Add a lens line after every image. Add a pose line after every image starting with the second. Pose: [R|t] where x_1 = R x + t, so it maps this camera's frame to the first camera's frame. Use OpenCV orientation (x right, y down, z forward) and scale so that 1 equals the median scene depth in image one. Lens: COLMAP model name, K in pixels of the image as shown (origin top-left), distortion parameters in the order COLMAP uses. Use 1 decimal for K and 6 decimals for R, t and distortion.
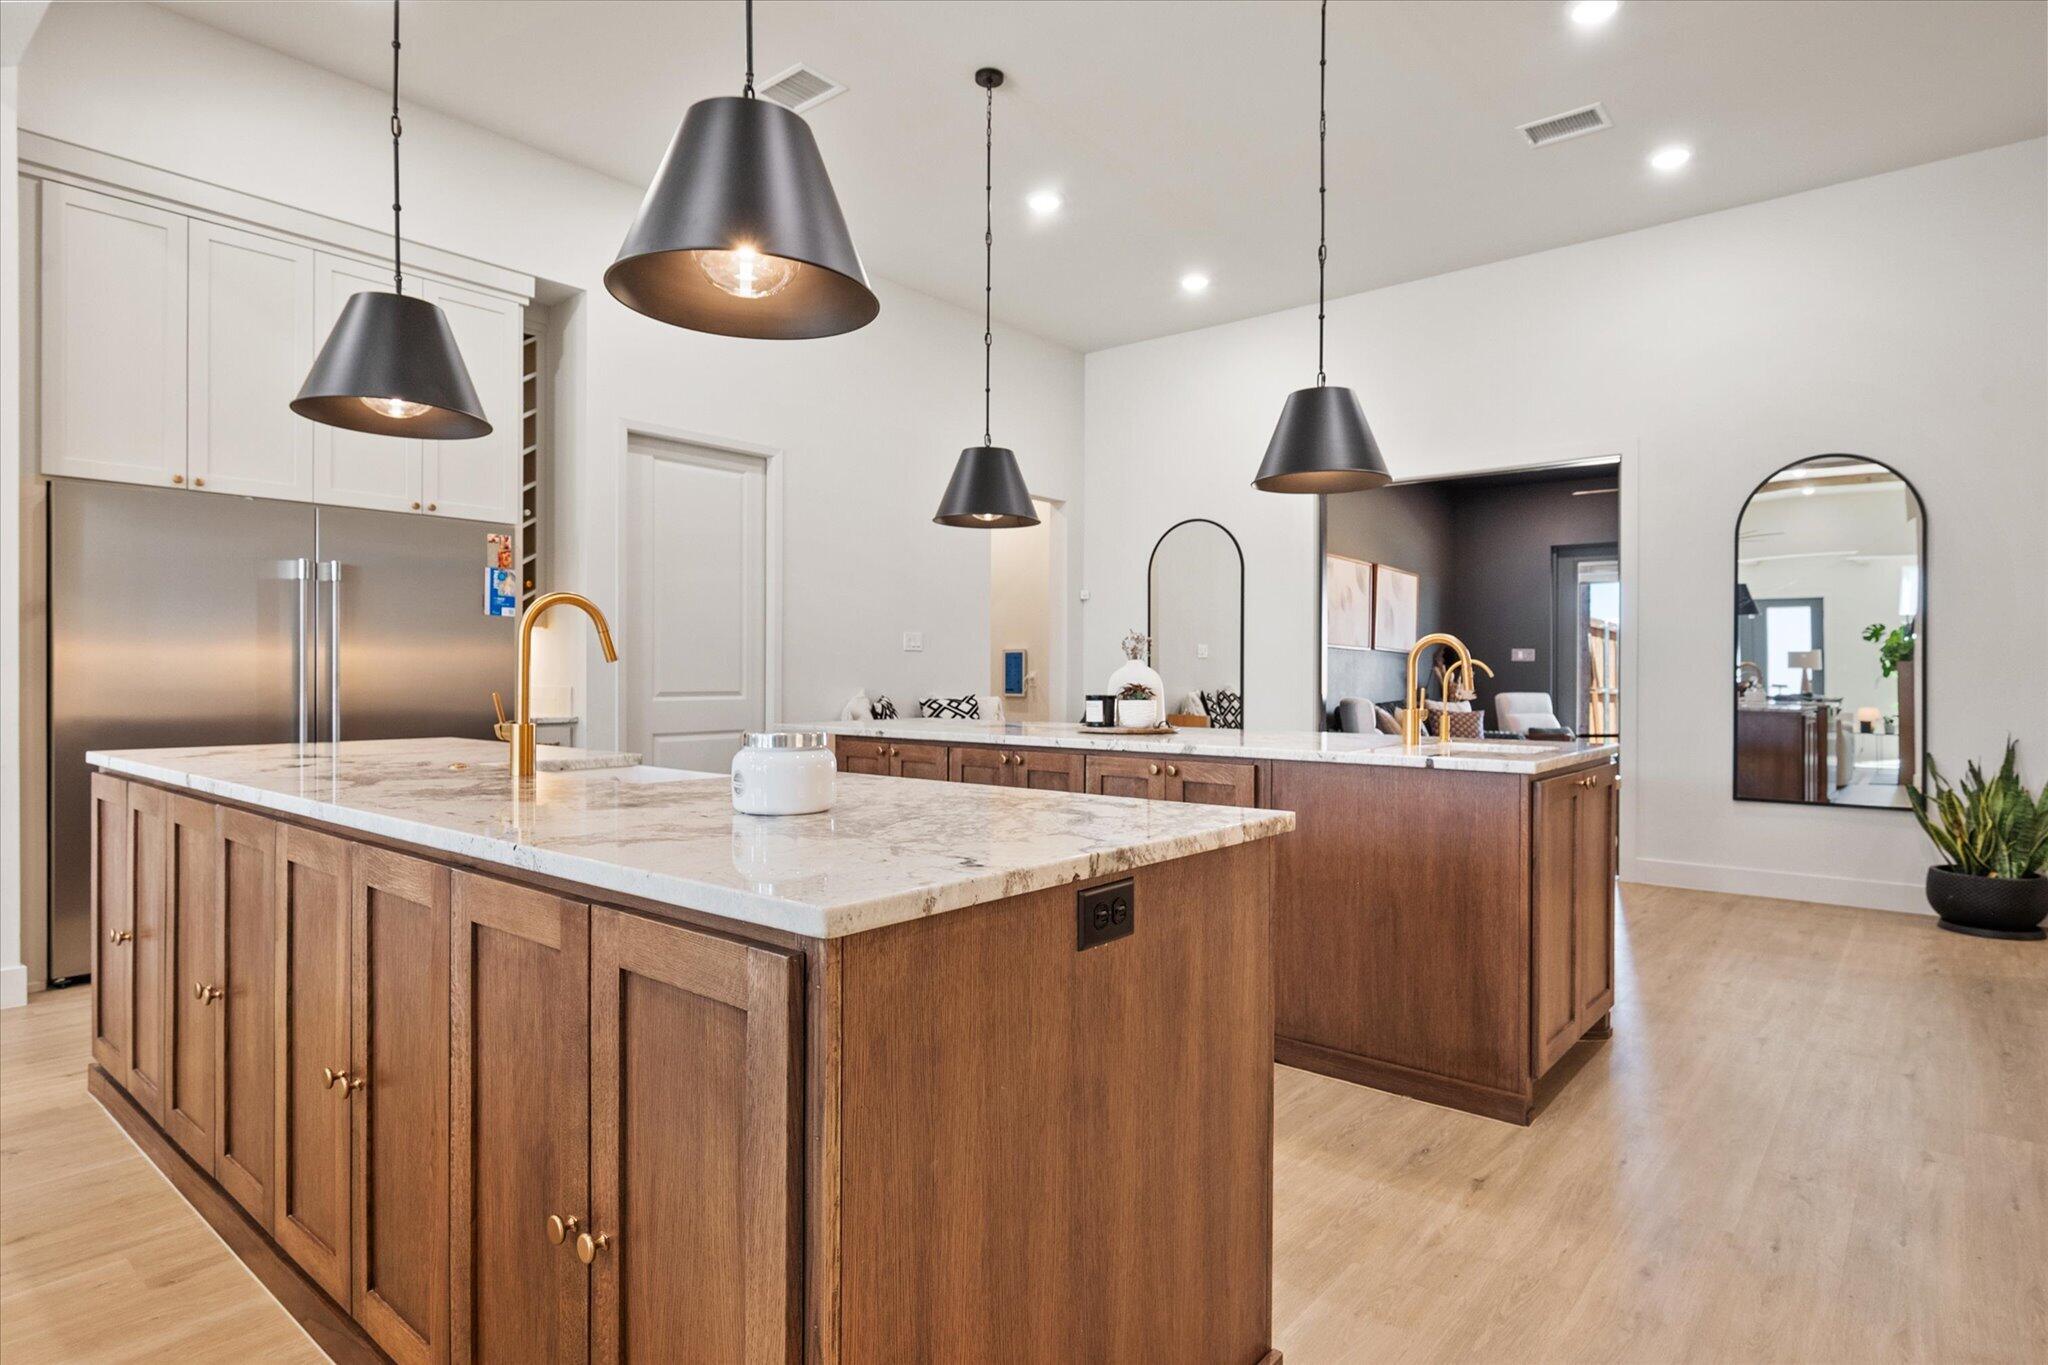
lens RADIAL K [[1118.6, 0, 1024.0], [0, 1118.6, 682.5], [0, 0, 1]] dist [-0.001505, -0.001092]
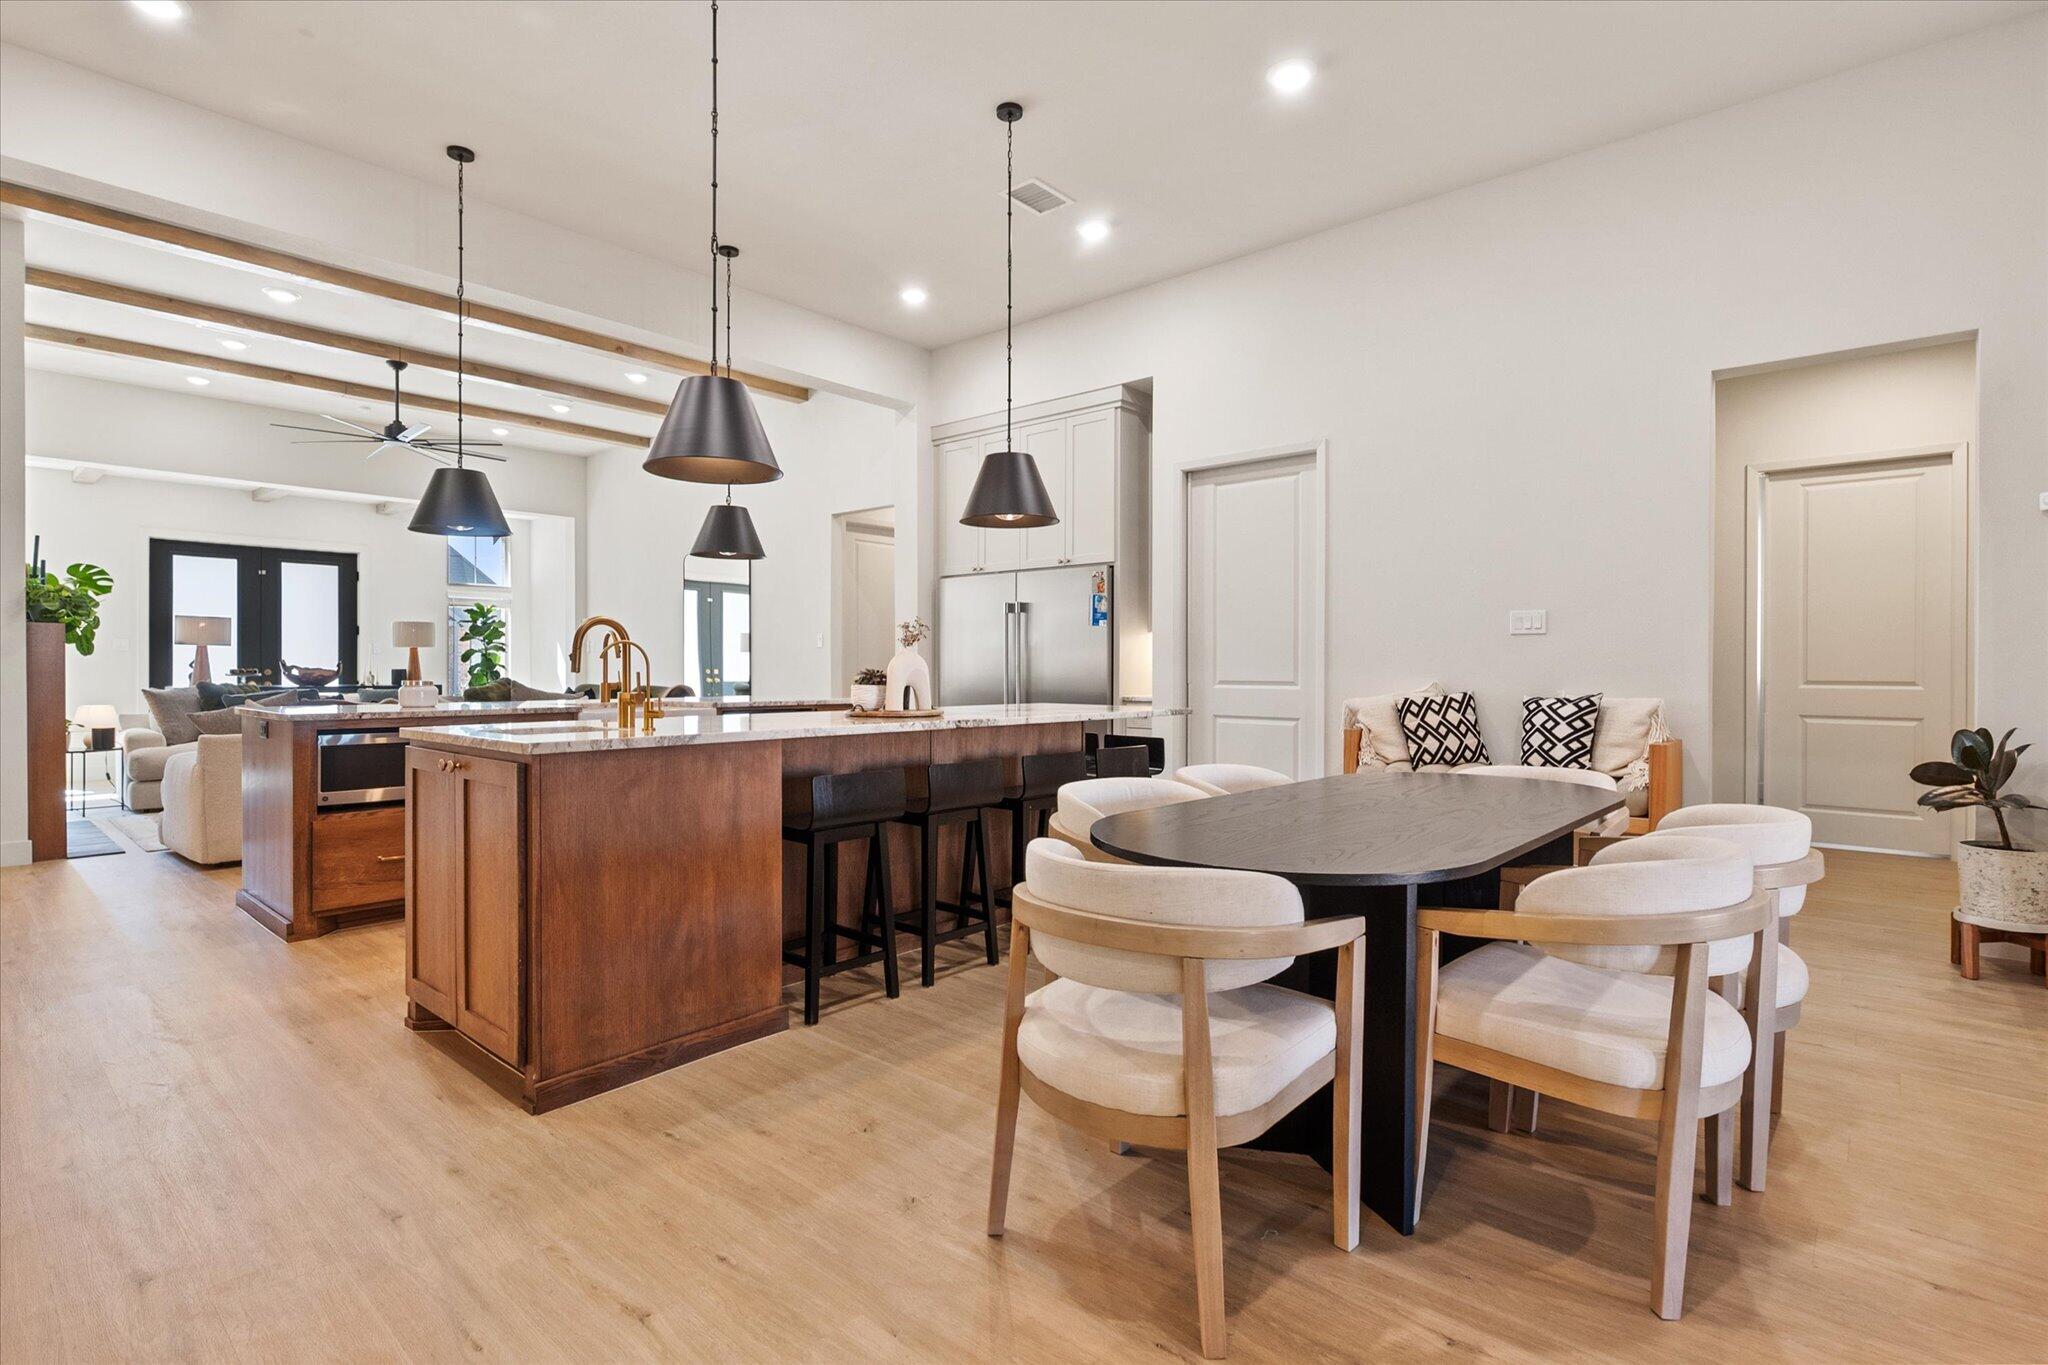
lens RADIAL K [[976.3, 0, 1024.0], [0, 976.3, 682.5], [0, 0, 1]] dist [0.001108, 0.000665]
pose [[-0.029780, 0.013943, -0.999459, 0.917110], [-0.007808, 0.999869, 0.014182, -0.002779], [0.999526, 0.008226, -0.029667, 1.043080]]
